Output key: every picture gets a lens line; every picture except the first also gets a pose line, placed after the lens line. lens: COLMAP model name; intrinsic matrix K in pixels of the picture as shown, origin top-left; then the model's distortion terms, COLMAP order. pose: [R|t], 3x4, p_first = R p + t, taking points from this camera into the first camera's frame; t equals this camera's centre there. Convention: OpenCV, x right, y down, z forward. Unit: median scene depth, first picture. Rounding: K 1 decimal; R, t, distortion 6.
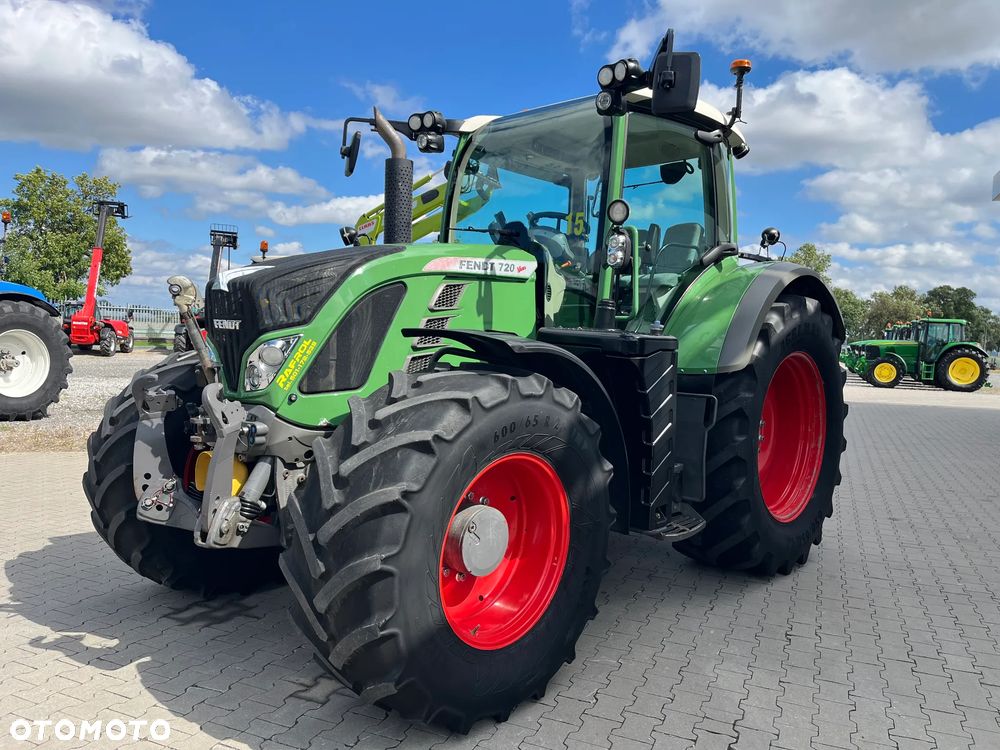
lens RADIAL K [[754.7, 0, 501.5], [0, 754.7, 396.1], [0, 0, 1]] dist [0.070803, -0.075267]
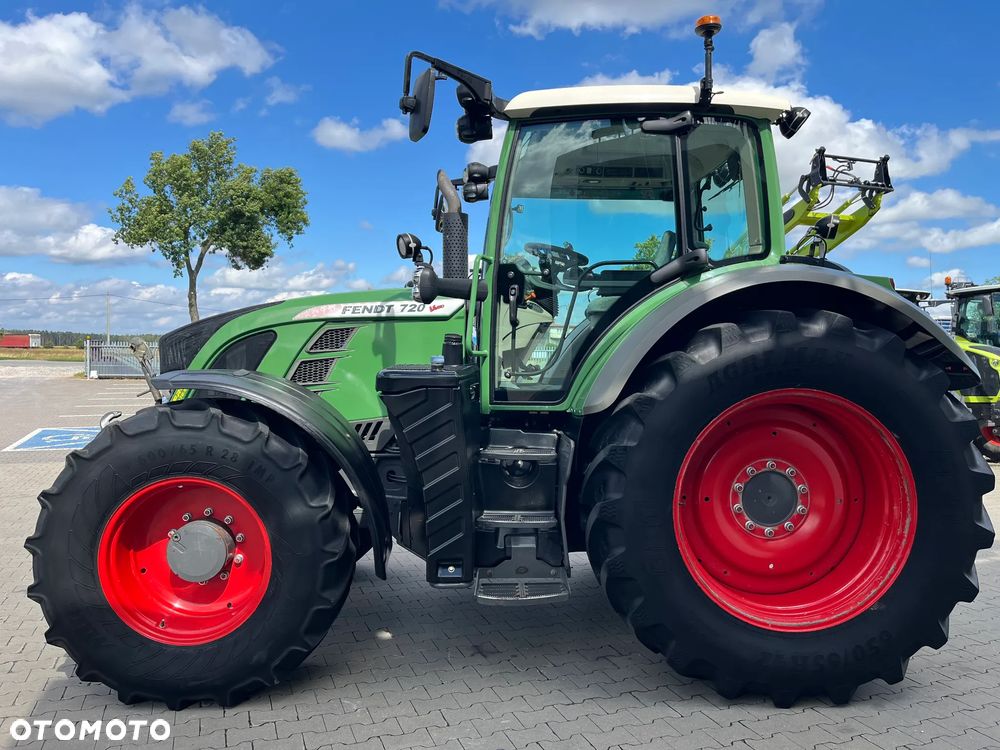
lens RADIAL K [[736.0, 0, 516.7], [0, 736.0, 403.6], [0, 0, 1]] dist [0.068987, -0.091543]
pose [[0.700761, 0.013649, -0.713266, 0.856736], [-0.040785, 0.998948, -0.020953, -0.024654], [0.712230, 0.043774, 0.700580, 0.413530]]
